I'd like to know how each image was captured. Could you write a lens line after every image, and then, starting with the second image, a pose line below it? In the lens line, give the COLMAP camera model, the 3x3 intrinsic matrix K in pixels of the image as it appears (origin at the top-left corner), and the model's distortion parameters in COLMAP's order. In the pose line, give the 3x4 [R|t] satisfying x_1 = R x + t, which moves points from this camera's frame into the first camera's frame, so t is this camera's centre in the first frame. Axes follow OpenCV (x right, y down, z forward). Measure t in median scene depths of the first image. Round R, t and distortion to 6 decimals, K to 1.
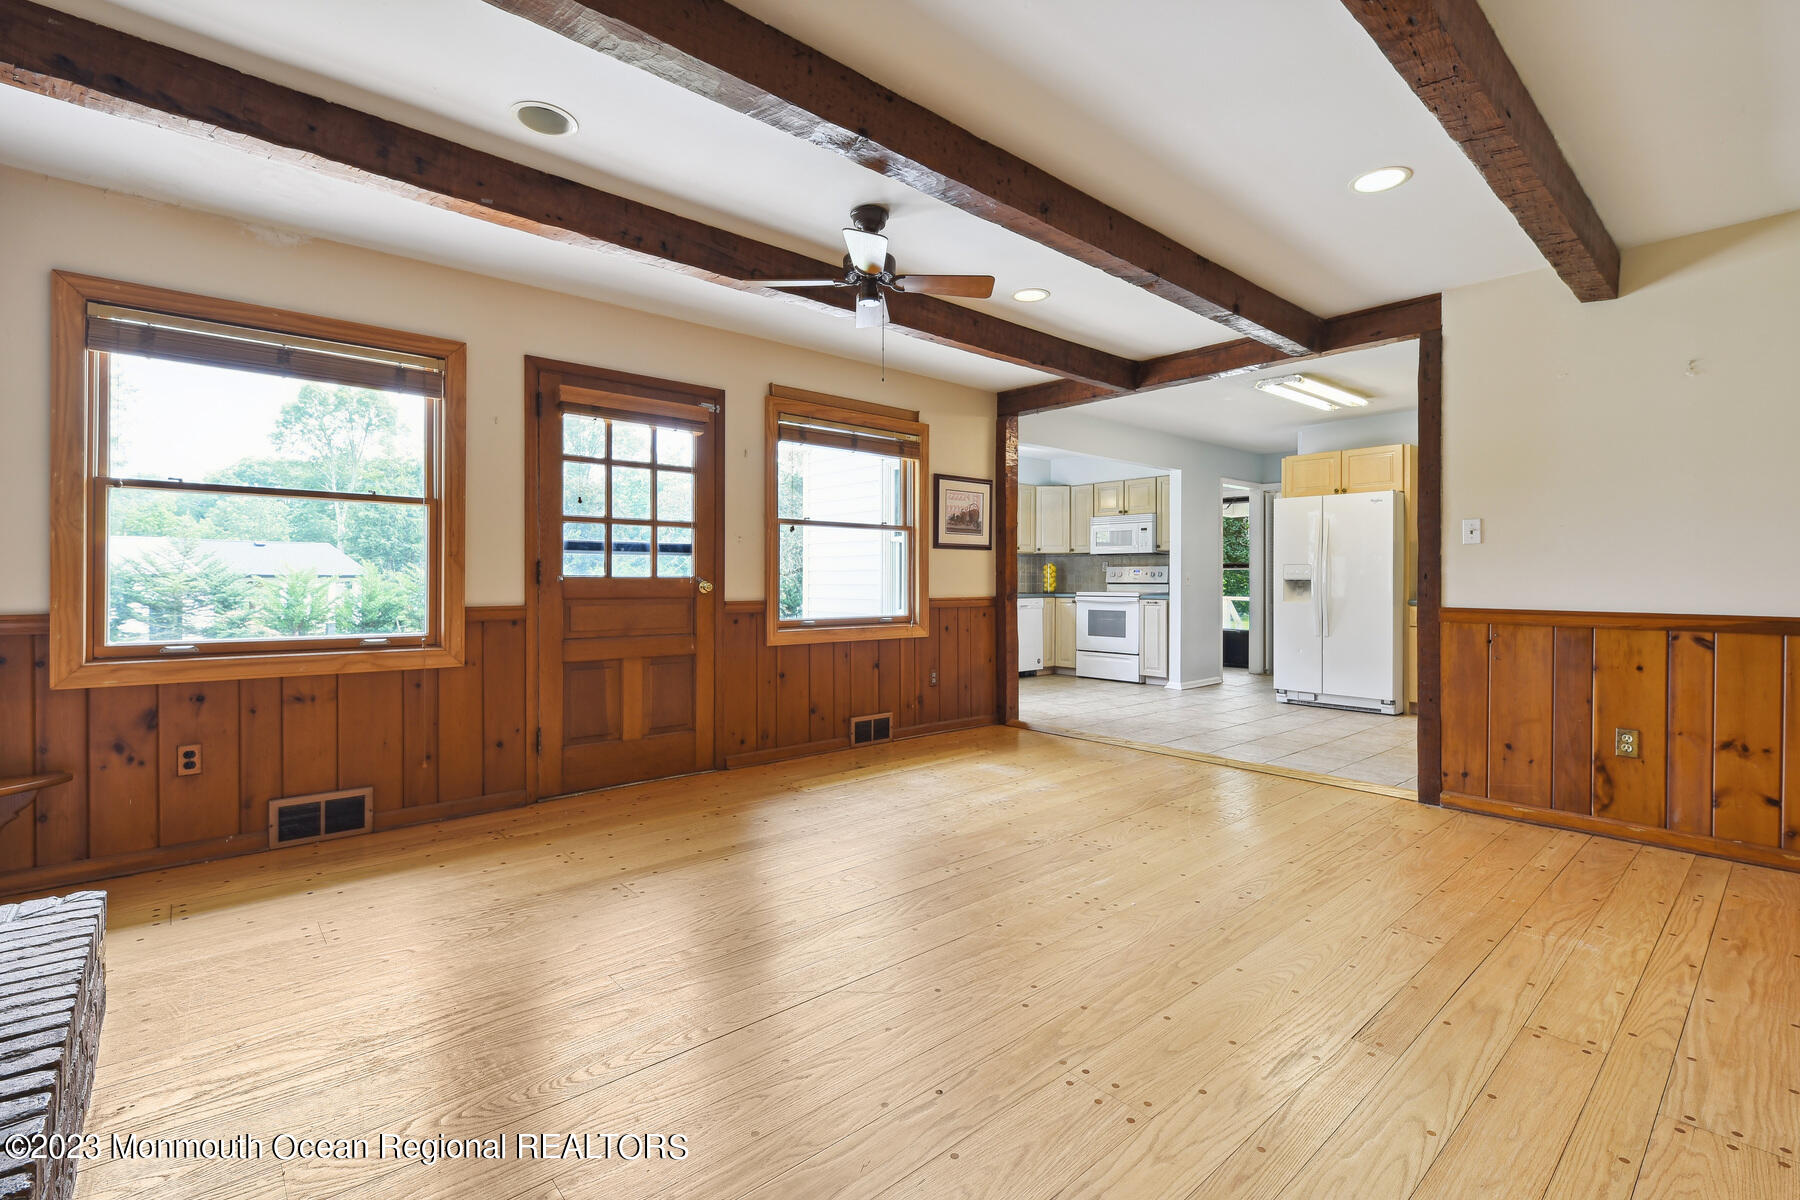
lens RADIAL K [[816.2, 0, 899.4], [0, 816.2, 584.4], [0, 0, 1]] dist [-0.011410, -0.001061]
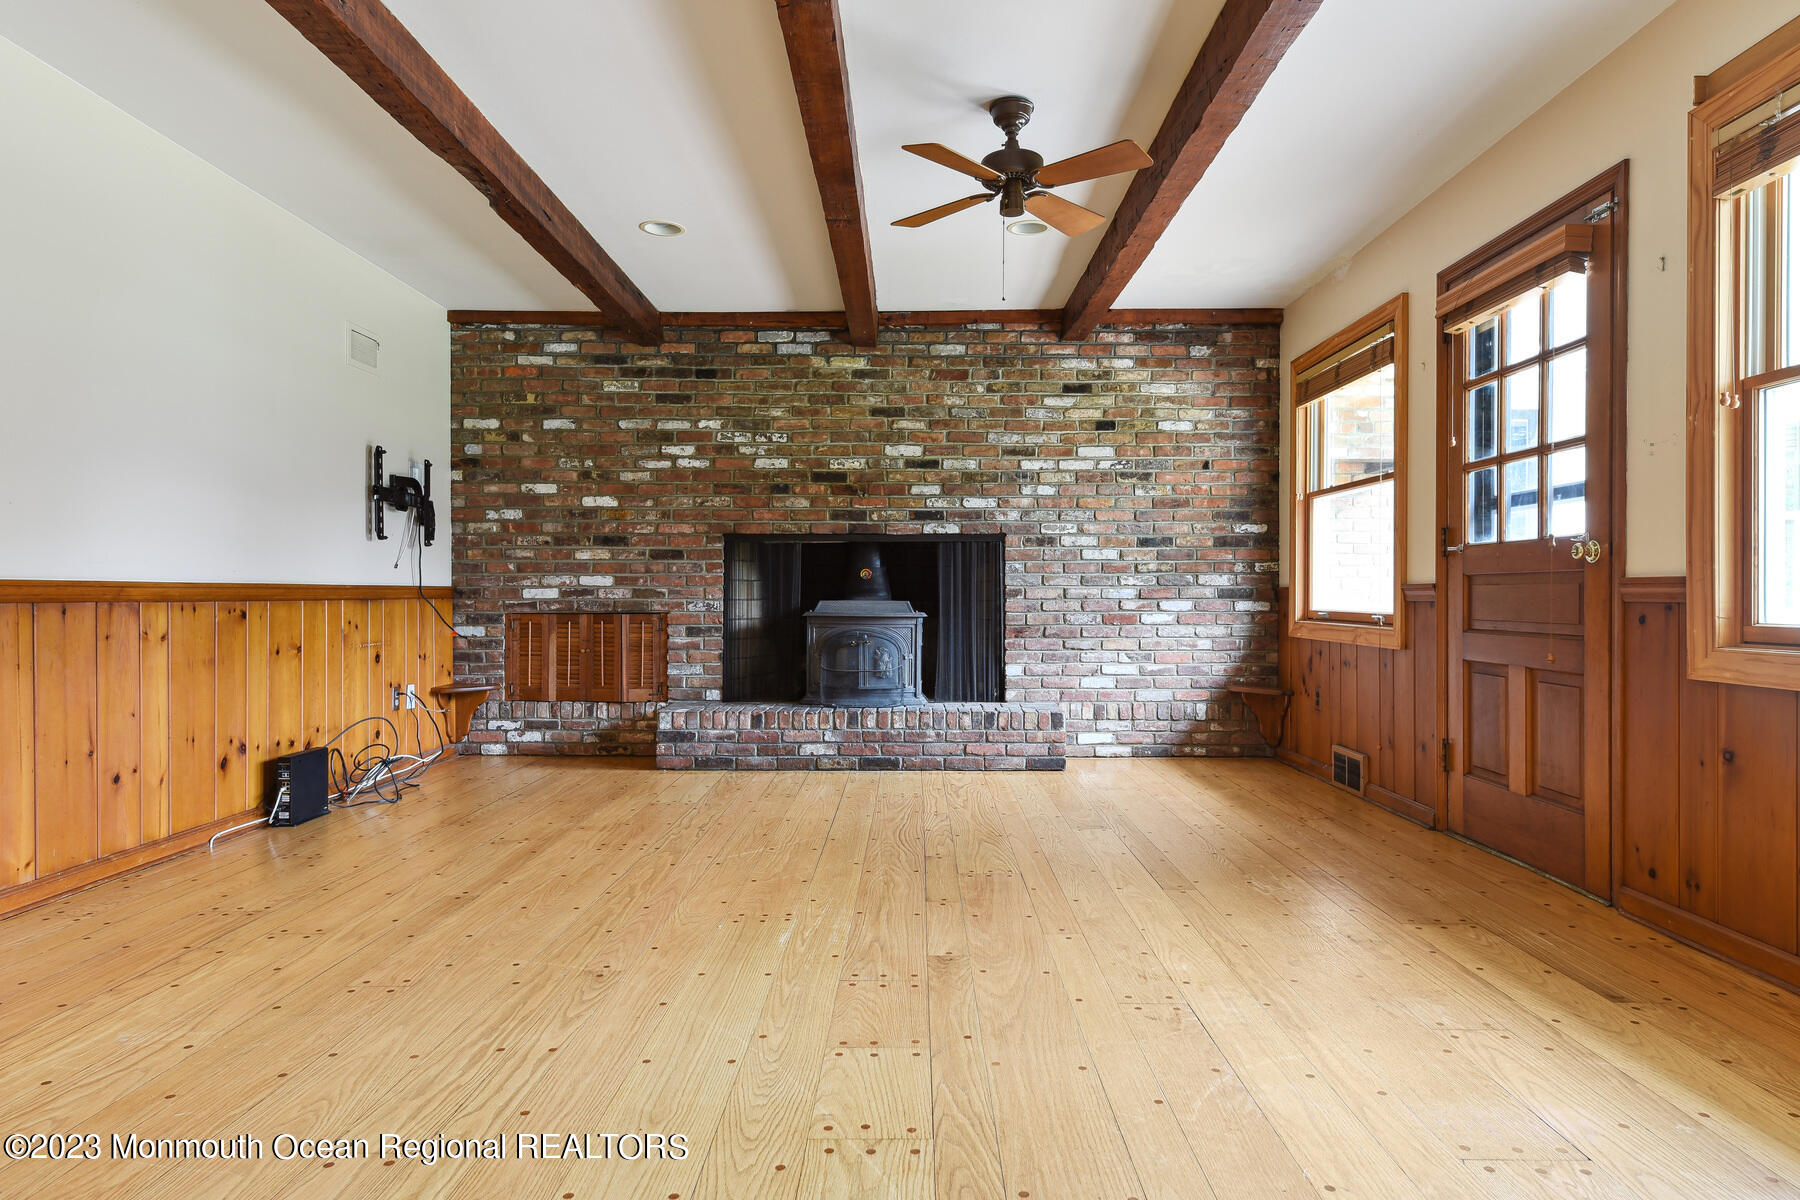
lens RADIAL K [[1074.4, 0, 902.7], [0, 1074.4, 602.7], [0, 0, 1]] dist [0.007312, 0.001138]
pose [[-0.675026, 0.001673, -0.737792, 0.615192], [-0.007825, 0.999925, 0.009427, 0.035046], [0.737753, 0.012137, -0.674962, 1.191586]]
